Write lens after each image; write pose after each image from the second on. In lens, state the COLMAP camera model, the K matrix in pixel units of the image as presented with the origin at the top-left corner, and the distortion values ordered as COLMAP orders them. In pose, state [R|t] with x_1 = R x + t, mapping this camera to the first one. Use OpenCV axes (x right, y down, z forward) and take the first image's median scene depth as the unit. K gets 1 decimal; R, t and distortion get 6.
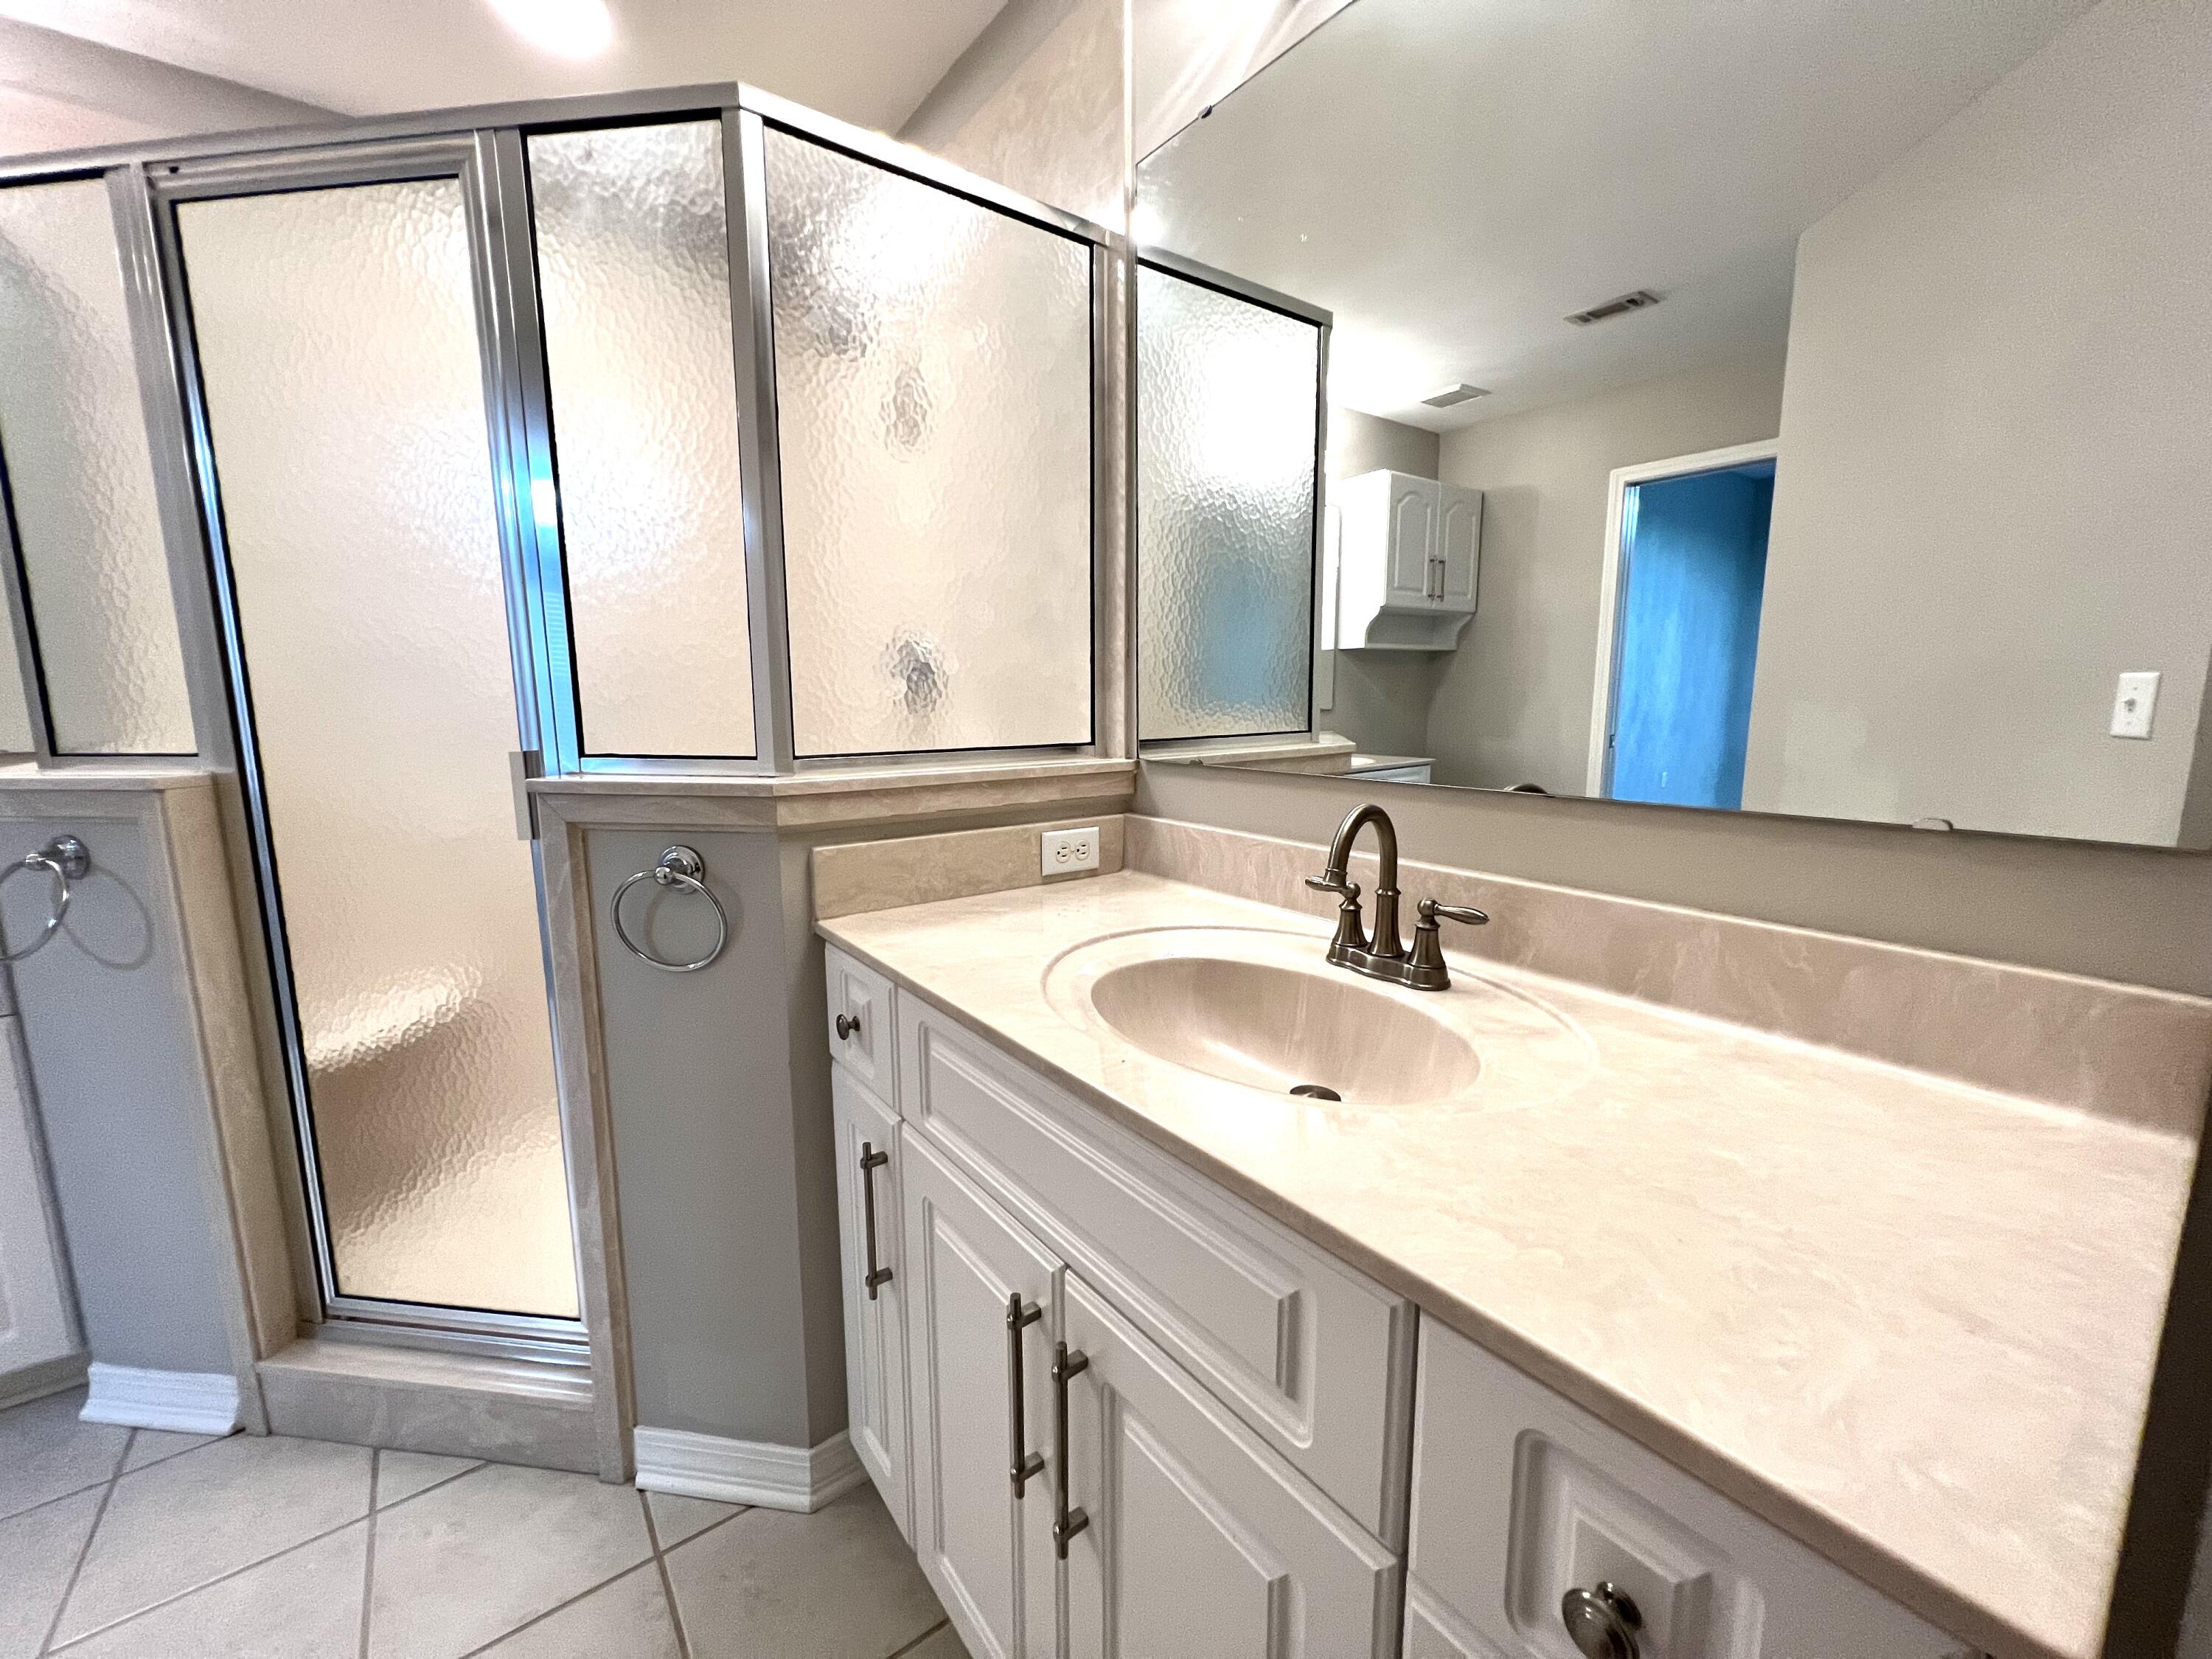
lens RADIAL K [[888.0, 0, 1038.7], [0, 888.0, 867.2], [0, 0, 1]] dist [0.000370, 0.000028]
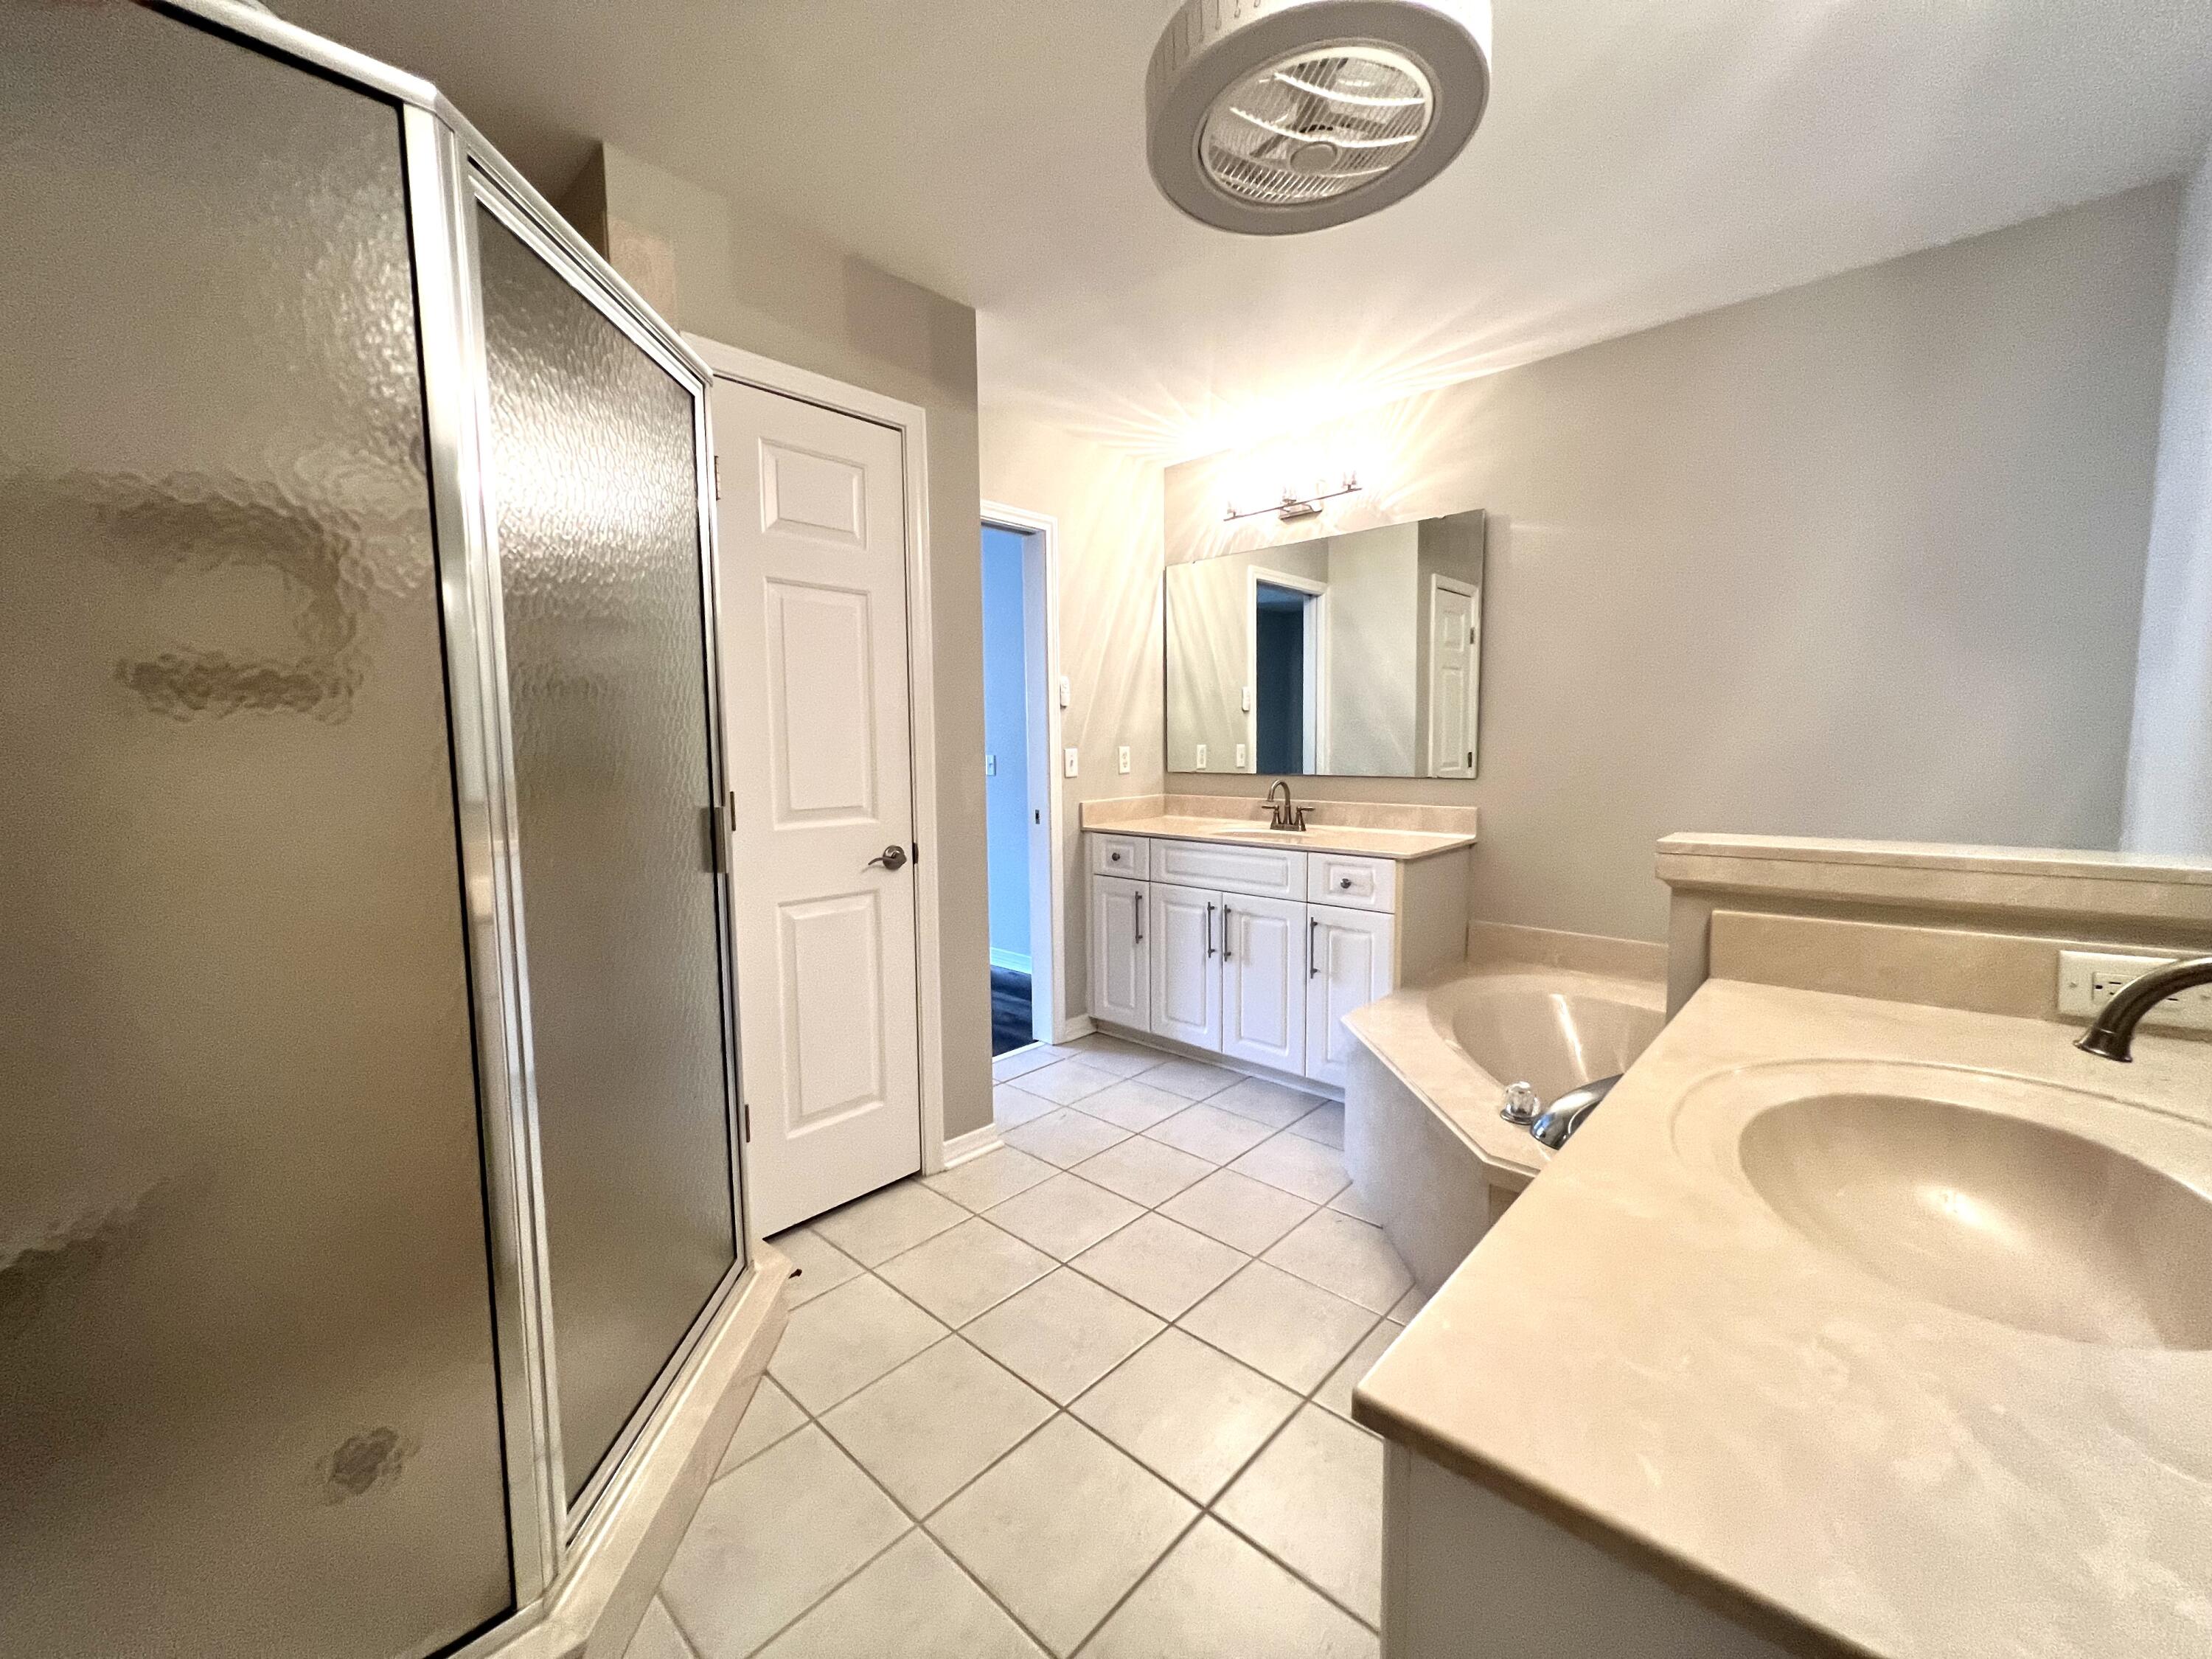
lens RADIAL K [[888.6, 0, 1106.0], [0, 888.6, 829.5], [0, 0, 1]] dist [-0.018021, -0.000048]
pose [[0.972731, -0.016489, 0.231350, -1.129084], [0.029248, 0.998227, -0.051831, 0.278038], [-0.230085, 0.057184, 0.971489, -2.264645]]
